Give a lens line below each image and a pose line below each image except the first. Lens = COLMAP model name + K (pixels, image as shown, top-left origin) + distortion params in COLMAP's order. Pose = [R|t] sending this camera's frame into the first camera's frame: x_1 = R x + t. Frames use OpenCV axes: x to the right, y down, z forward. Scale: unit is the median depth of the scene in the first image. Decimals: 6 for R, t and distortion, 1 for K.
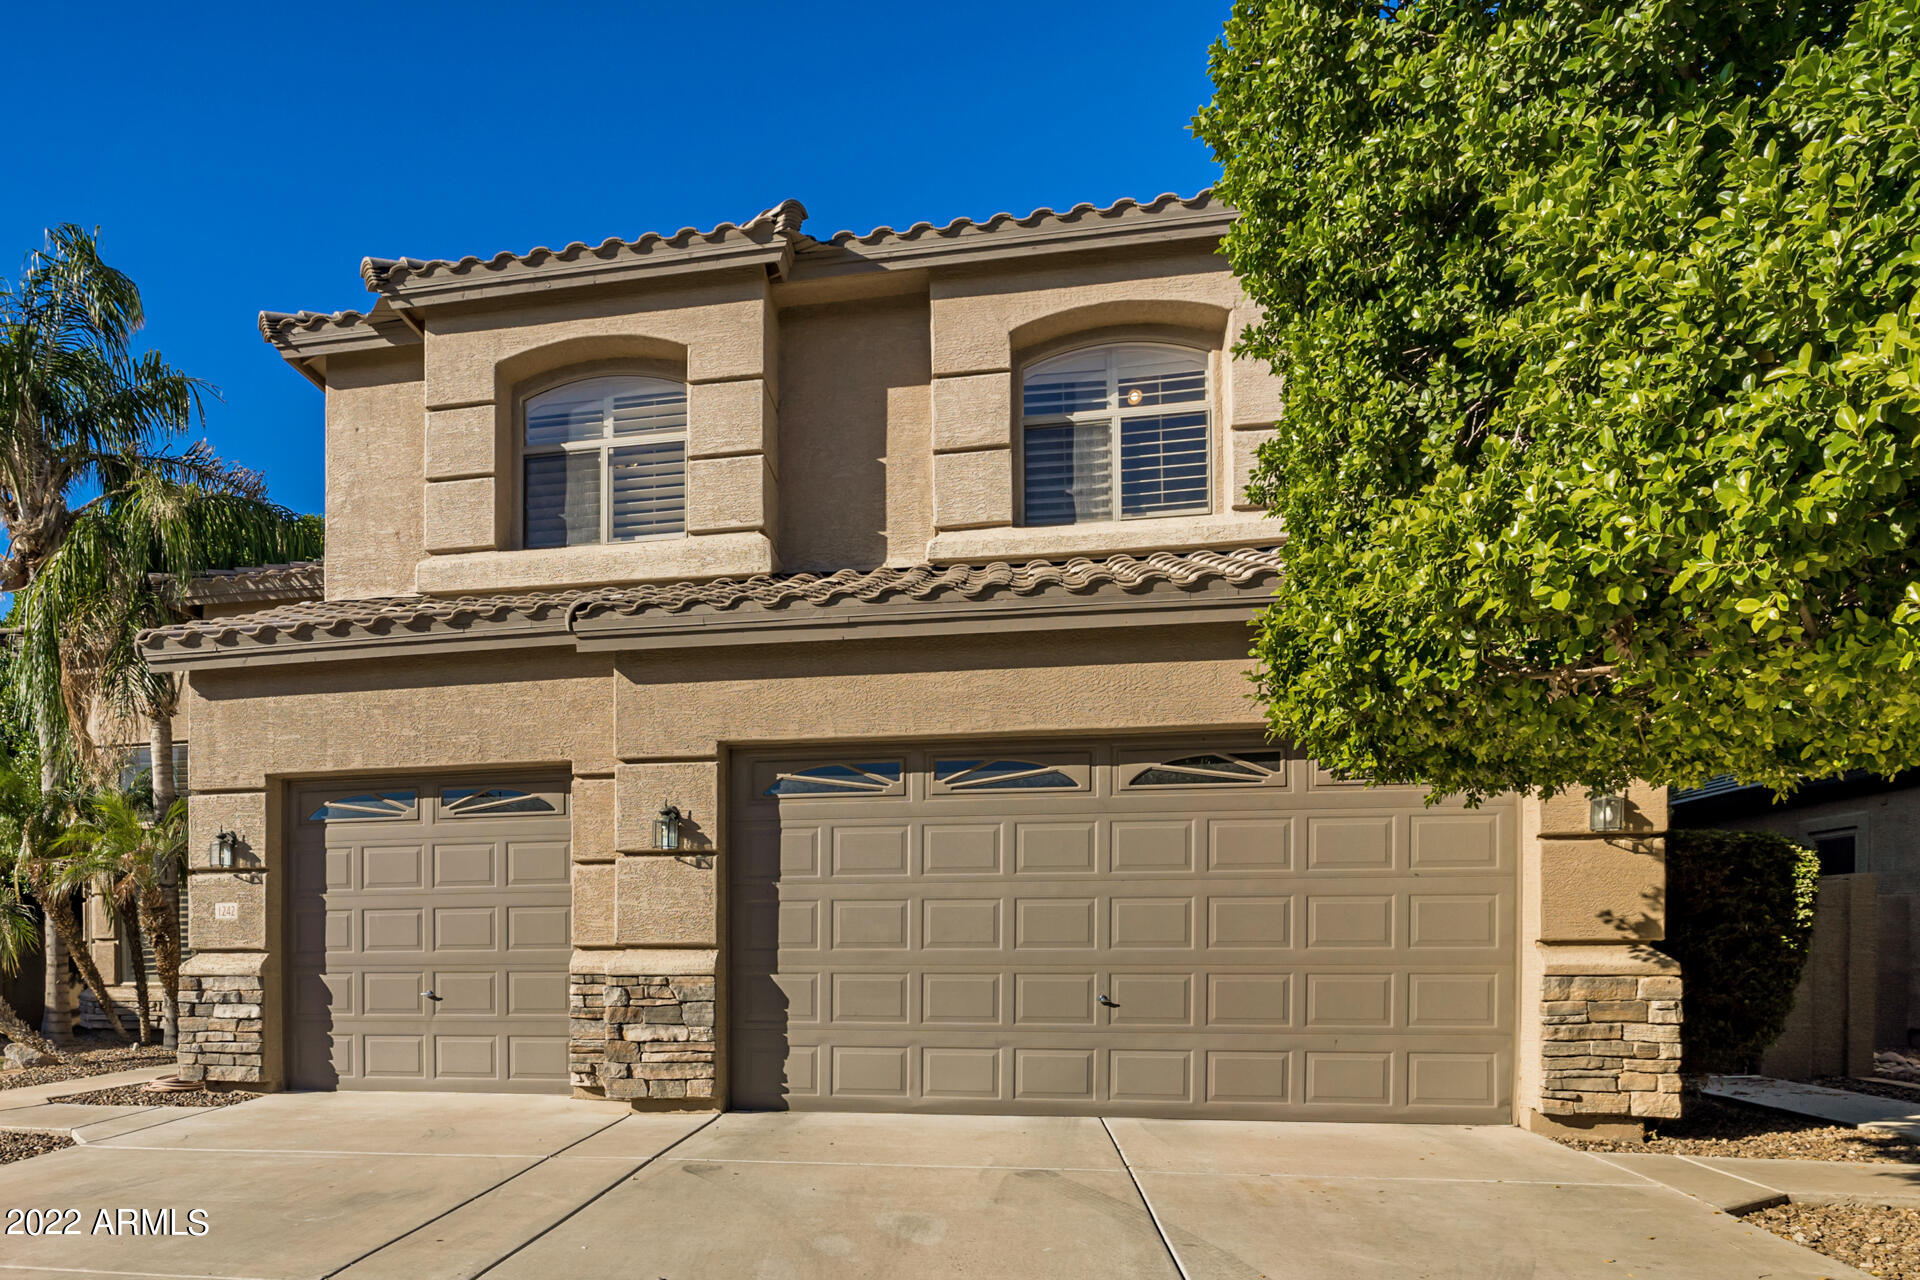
lens RADIAL K [[967.6, 0, 906.4], [0, 967.6, 654.4], [0, 0, 1]] dist [-0.006296, -0.003373]
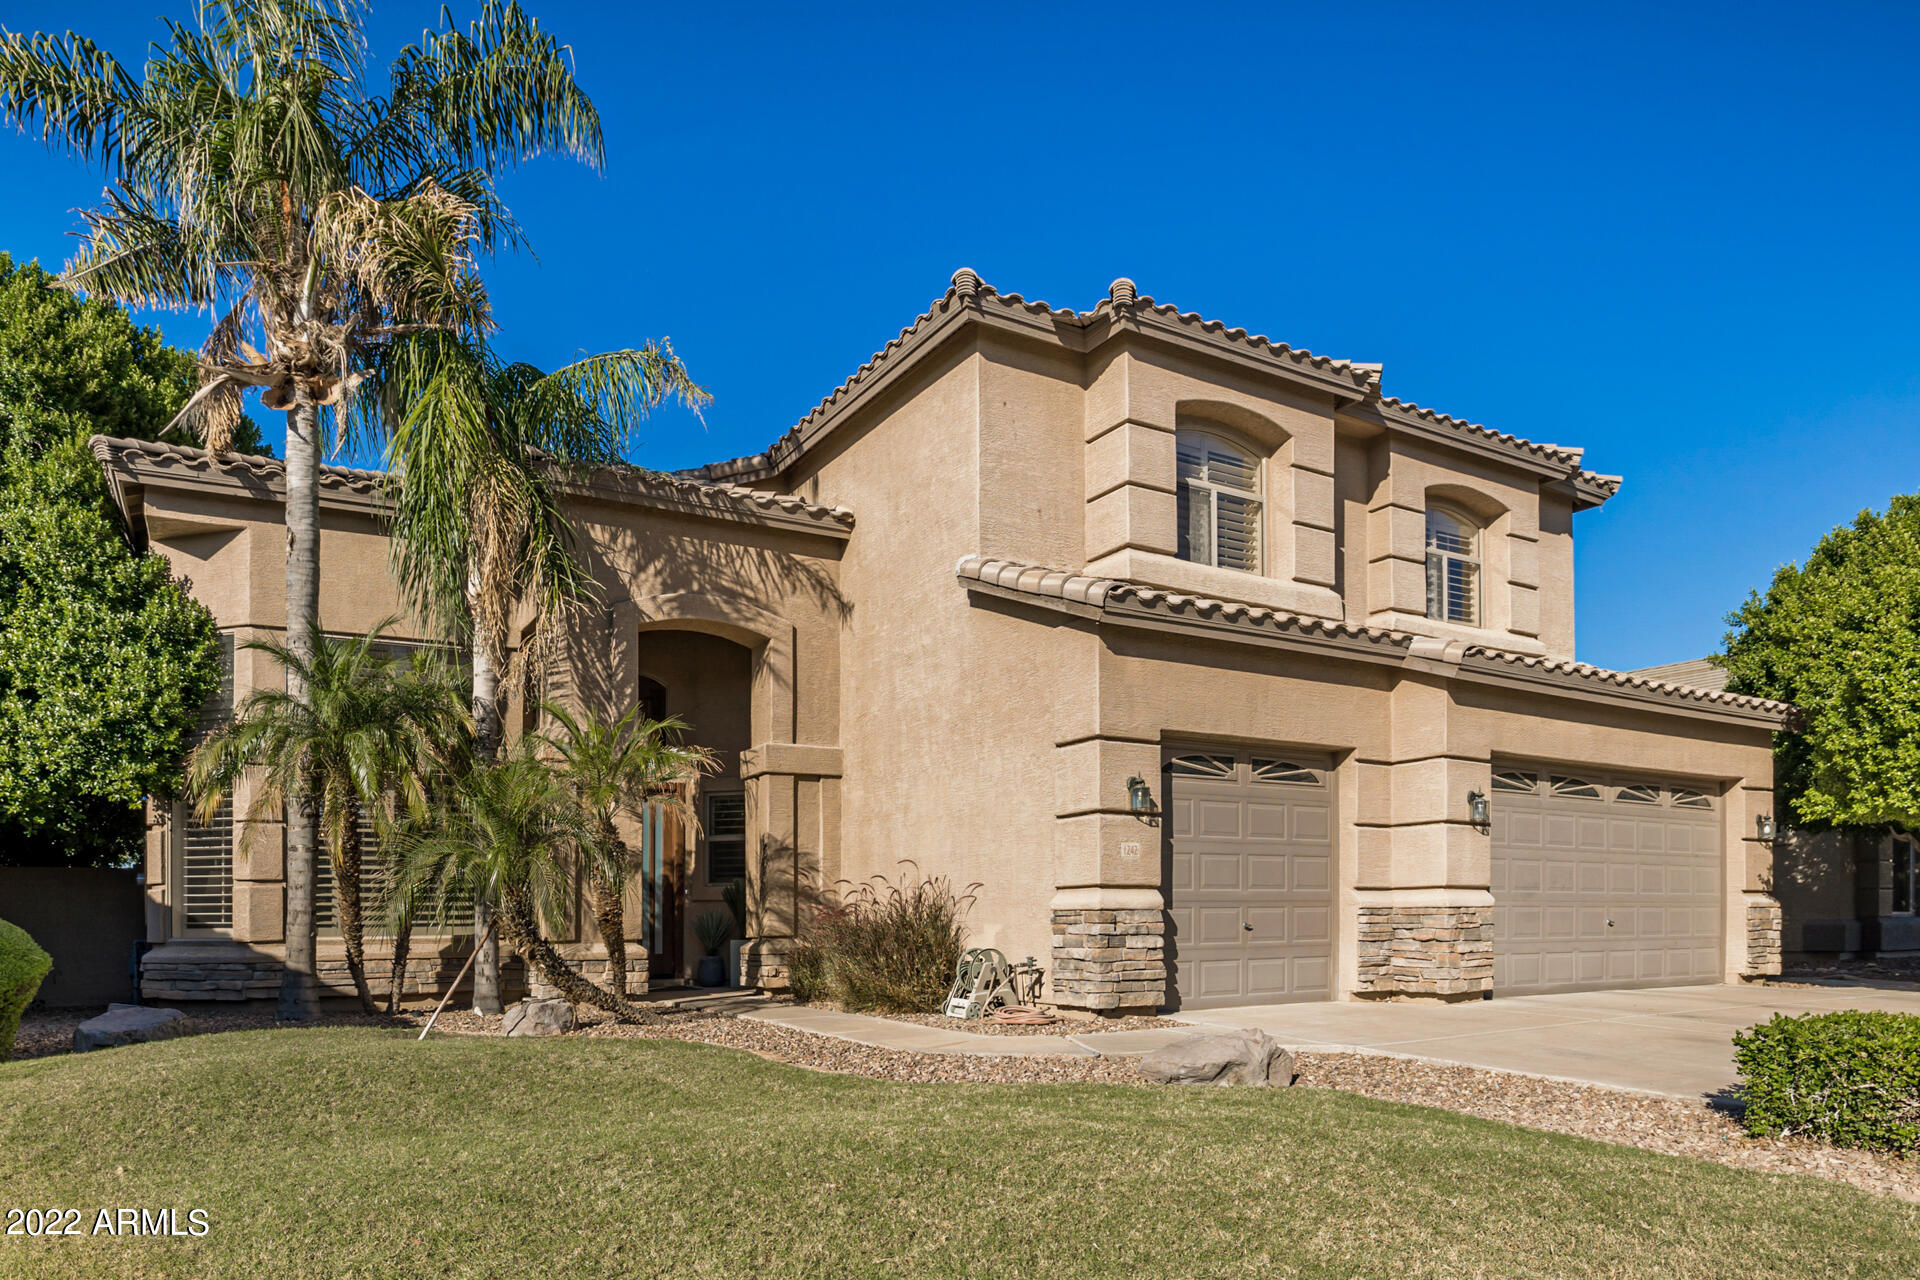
lens RADIAL K [[850.4, 0, 979.5], [0, 850.4, 635.0], [0, 0, 1]] dist [-0.011793, 0.001750]
pose [[0.842148, 0.167081, 0.512709, -1.354594], [-0.158869, 0.985463, -0.060192, 0.105522], [-0.515313, -0.030763, 0.856450, 0.261001]]
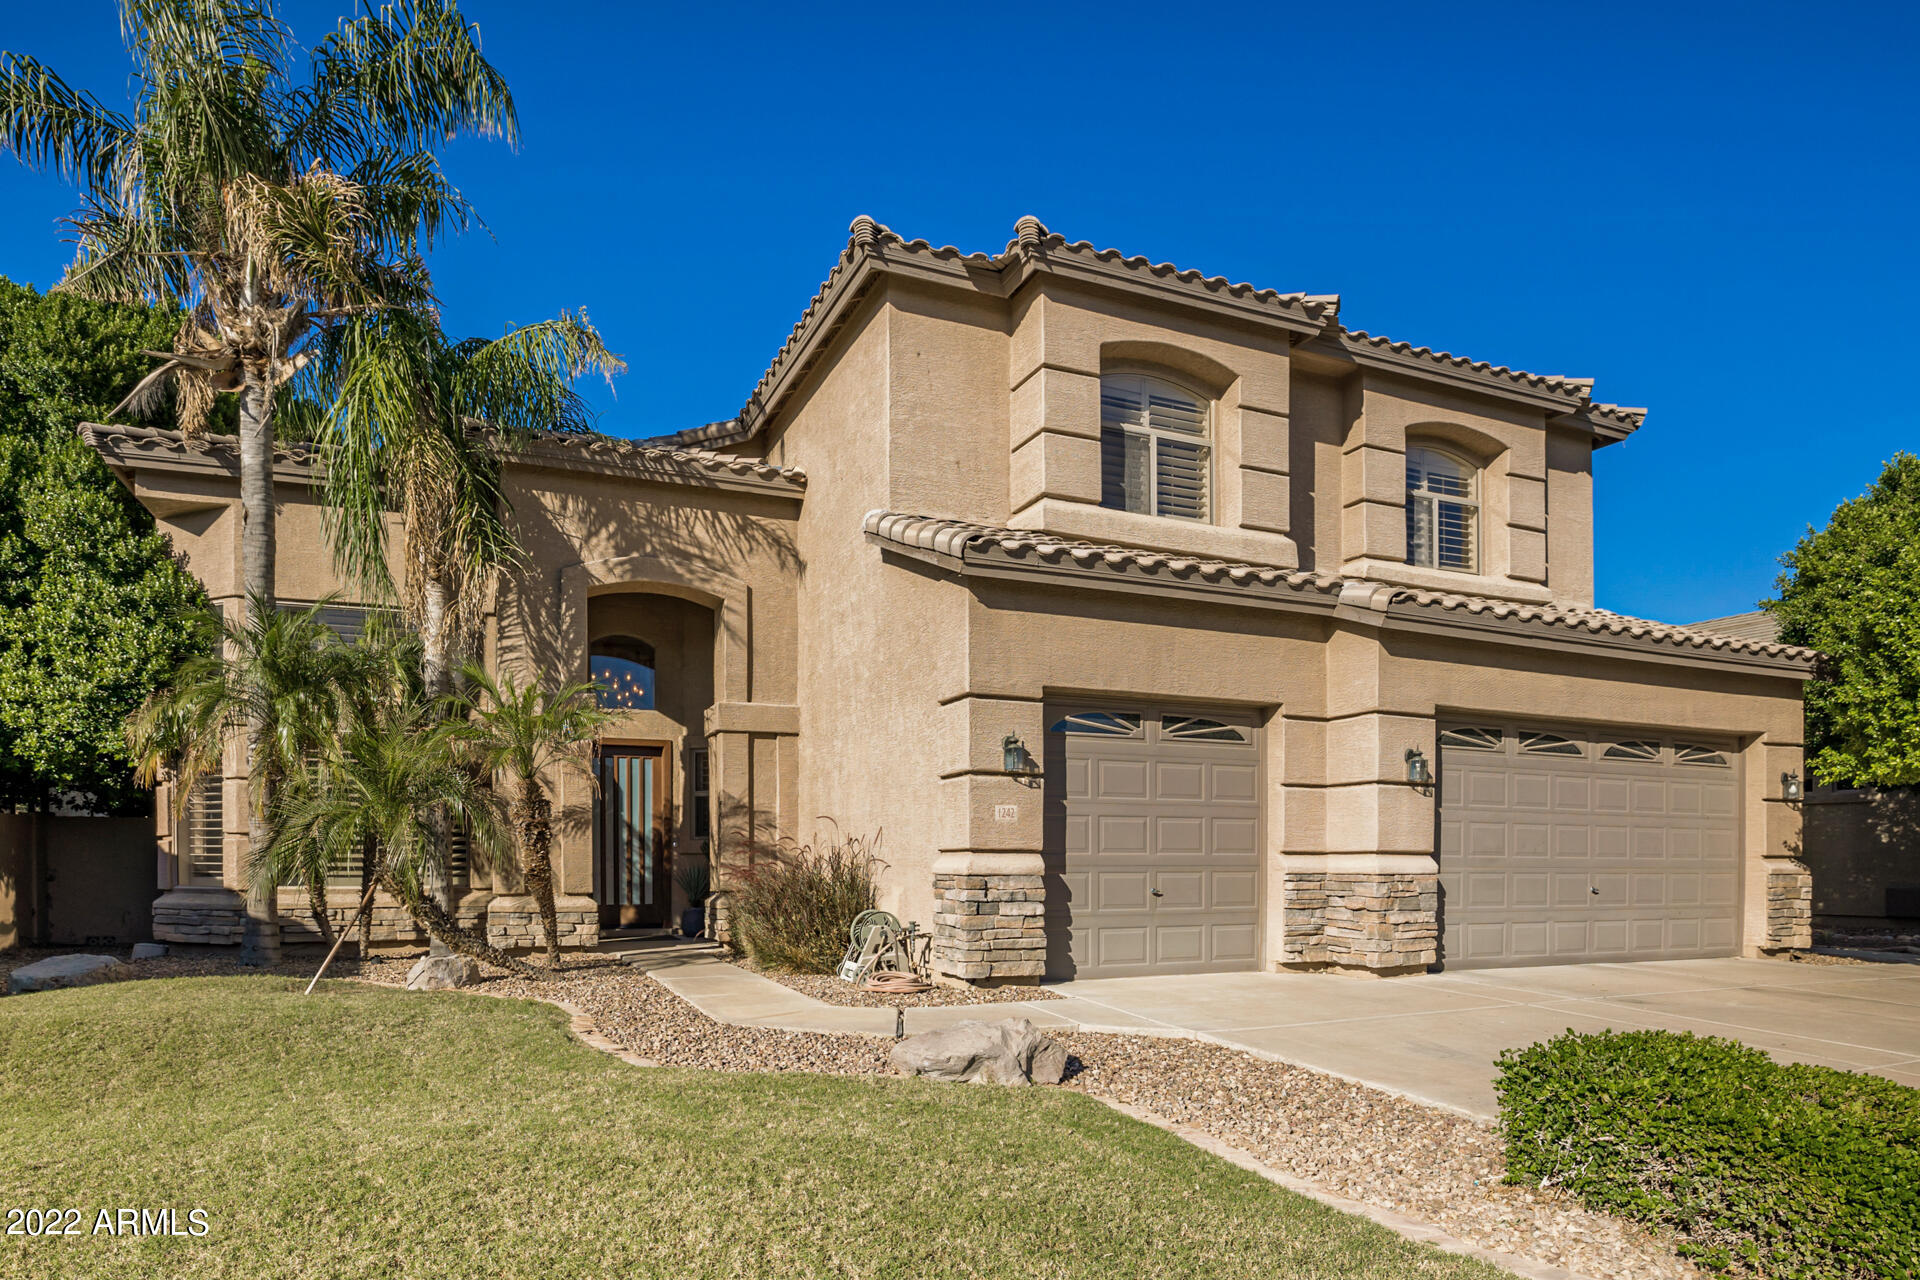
lens RADIAL K [[850.4, 0, 864.0], [0, 850.4, 602.5], [0, 0, 1]] dist [-0.011793, 0.001750]
pose [[0.890374, 0.145104, 0.431484, -1.276360], [-0.144724, 0.988891, -0.033915, 0.093930], [-0.431612, -0.032249, 0.901483, 0.242553]]
